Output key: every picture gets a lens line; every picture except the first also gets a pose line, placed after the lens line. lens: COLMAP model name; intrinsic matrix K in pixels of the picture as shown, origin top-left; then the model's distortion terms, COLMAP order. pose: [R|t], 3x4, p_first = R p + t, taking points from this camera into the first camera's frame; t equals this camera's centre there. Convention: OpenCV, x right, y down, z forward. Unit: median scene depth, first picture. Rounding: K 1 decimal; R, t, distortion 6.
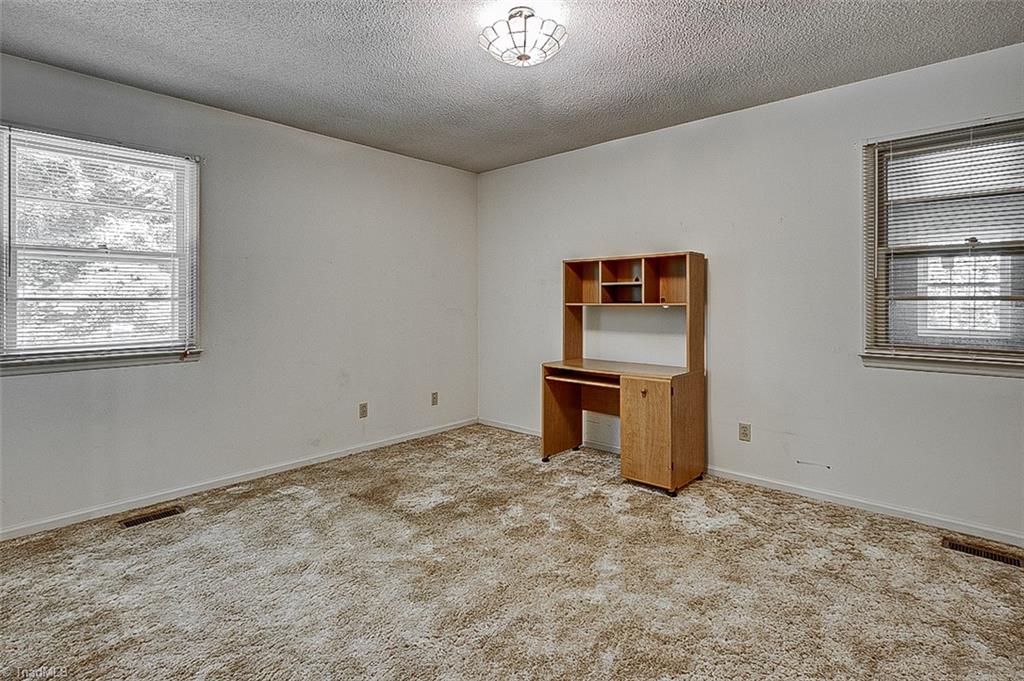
lens RADIAL K [[494.5, 0, 511.8], [0, 494.5, 304.3], [0, 0, 1]] dist [0.000022, 0.000062]
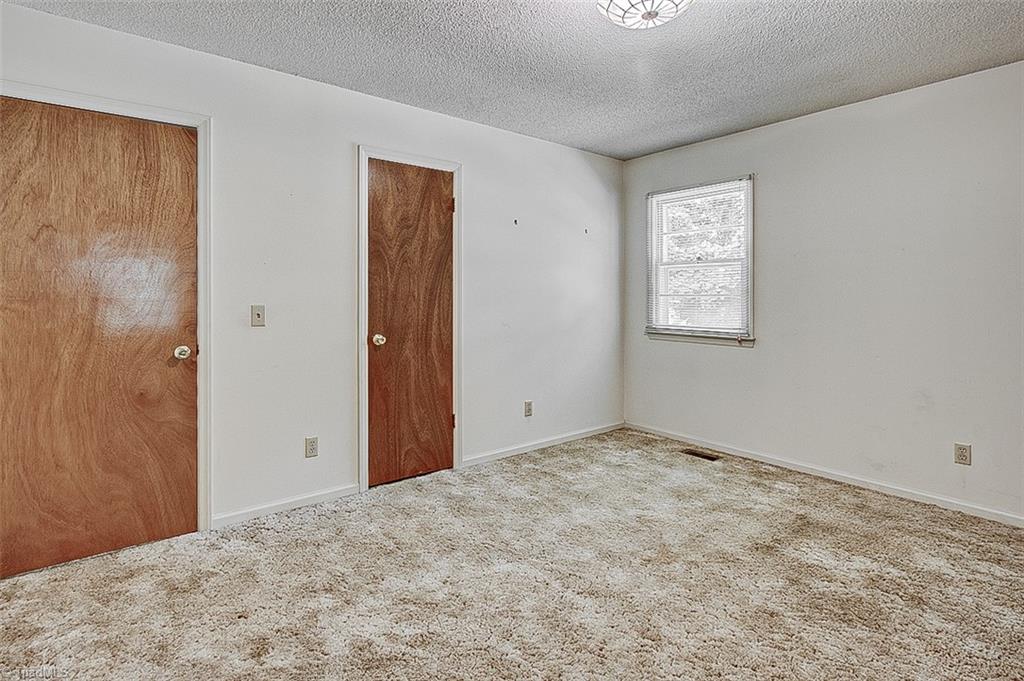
lens RADIAL K [[511.0, 0, 509.8], [0, 511.0, 298.4], [0, 0, 1]] dist [0.000837, 0.000052]
pose [[-0.167690, 0.000507, -0.985840, 0.711423], [-0.001161, 0.999999, 0.000712, -0.001605], [0.985839, 0.001264, -0.167689, 0.683997]]
